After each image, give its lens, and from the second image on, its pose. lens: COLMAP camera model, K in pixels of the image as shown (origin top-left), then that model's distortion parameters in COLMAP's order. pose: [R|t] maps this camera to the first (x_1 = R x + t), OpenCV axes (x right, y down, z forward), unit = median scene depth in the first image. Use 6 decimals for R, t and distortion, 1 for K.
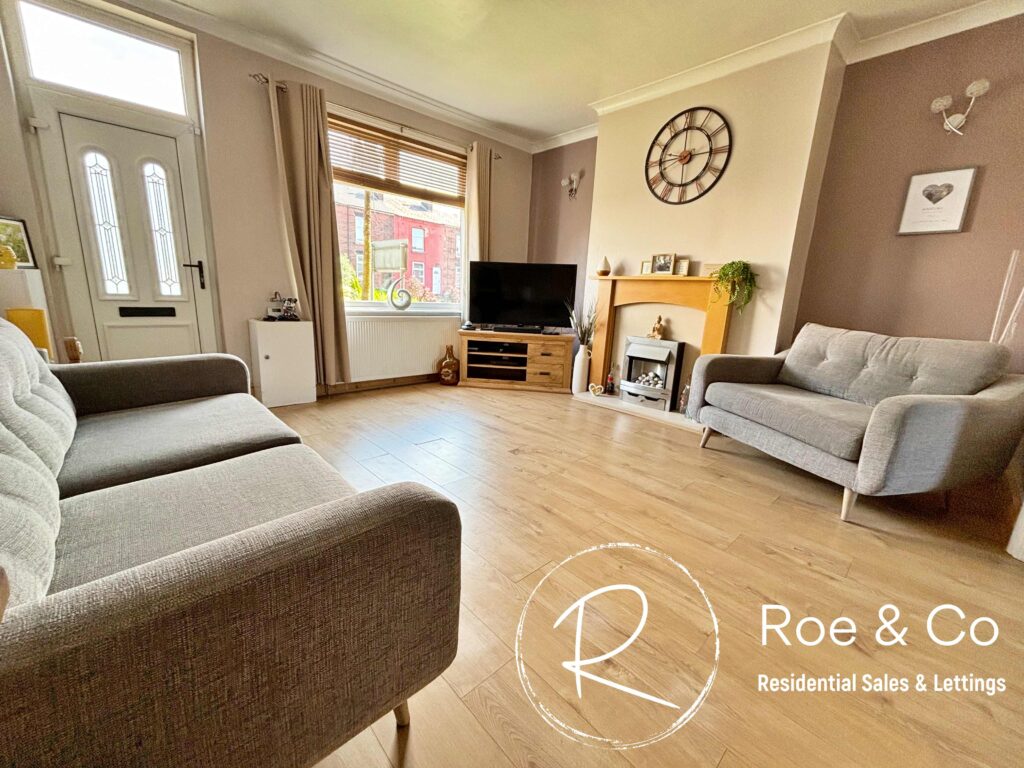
lens RADIAL K [[409.5, 0, 510.7], [0, 409.5, 382.5], [0, 0, 1]] dist [-0.000672, -0.000705]
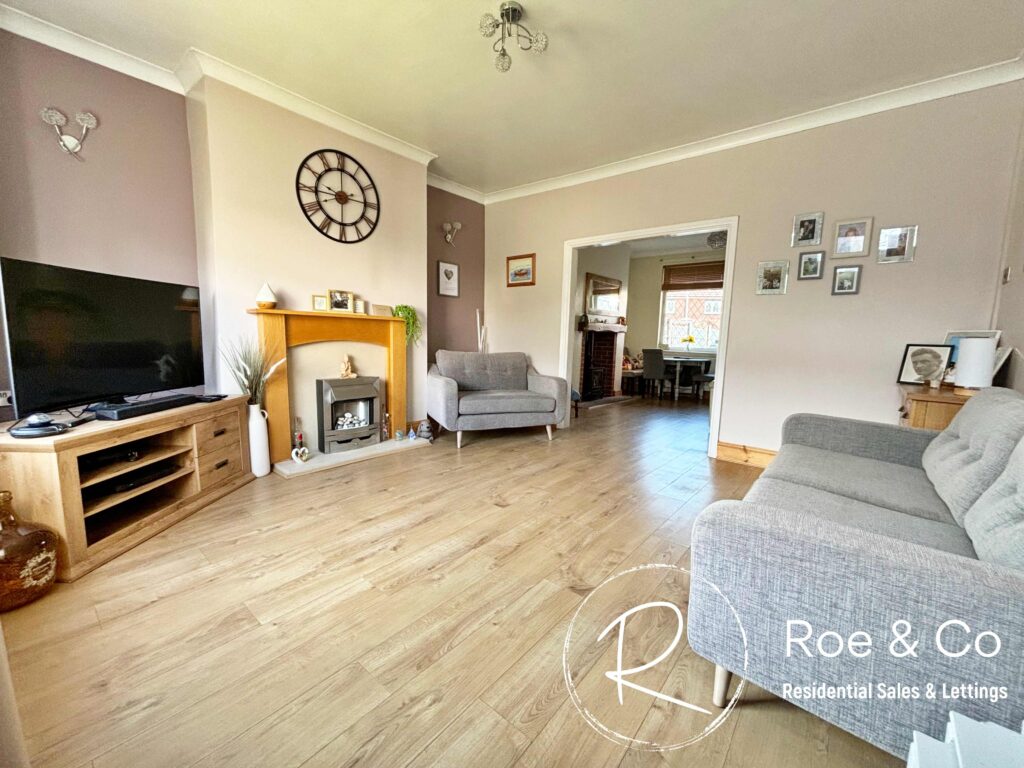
lens RADIAL K [[409.5, 0, 510.7], [0, 409.5, 382.5], [0, 0, 1]] dist [-0.000672, -0.000705]
pose [[-0.122729, -0.162063, 0.979119, -0.697321], [0.181893, 0.966192, 0.182723, -0.221417], [-0.975629, 0.200520, -0.089101, 0.786572]]
